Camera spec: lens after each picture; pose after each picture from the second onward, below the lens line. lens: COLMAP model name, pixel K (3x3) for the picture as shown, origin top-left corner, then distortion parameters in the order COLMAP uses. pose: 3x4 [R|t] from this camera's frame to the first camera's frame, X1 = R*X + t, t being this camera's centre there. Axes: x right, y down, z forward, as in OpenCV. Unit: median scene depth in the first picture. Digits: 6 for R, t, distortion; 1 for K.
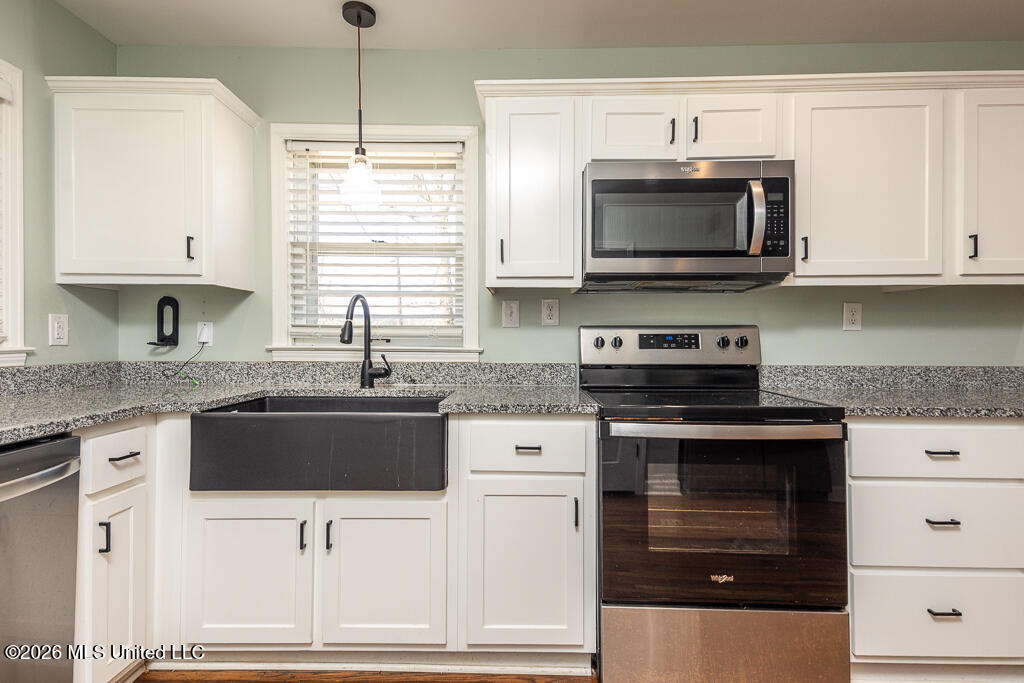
lens RADIAL K [[490.1, 0, 509.5], [0, 490.1, 337.8], [0, 0, 1]] dist [0.055364, -0.019299]
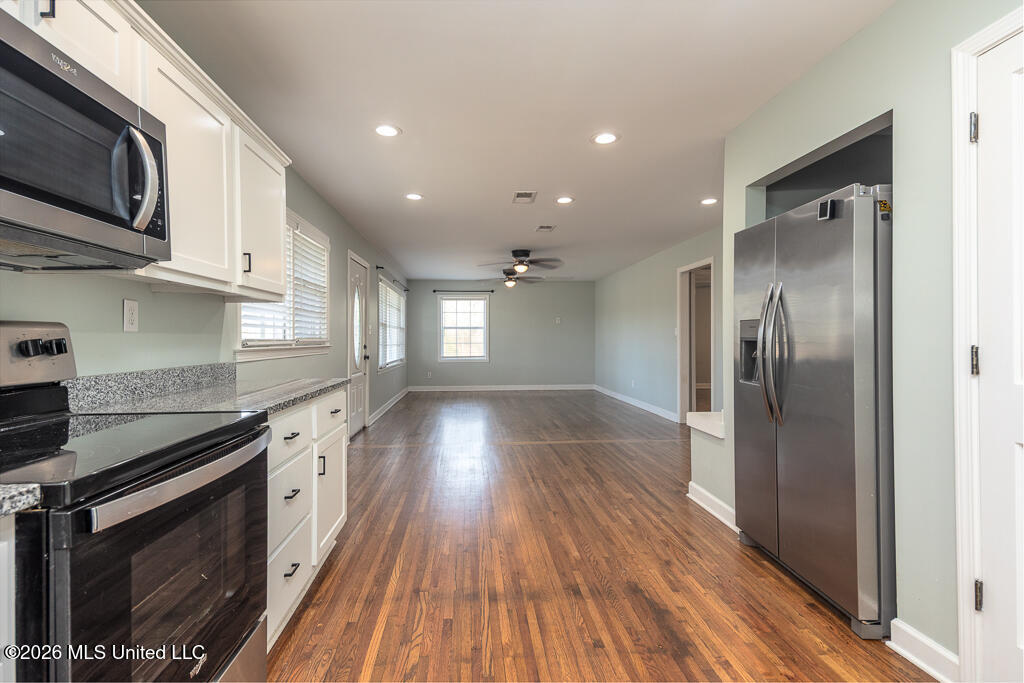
lens RADIAL K [[490.1, 0, 509.5], [0, 490.1, 337.8], [0, 0, 1]] dist [0.055364, -0.019299]
pose [[-0.103229, -0.001233, 0.994657, -0.262044], [0.000370, 0.999999, 0.001278, -0.004782], [-0.994658, 0.000500, -0.103228, 0.438122]]
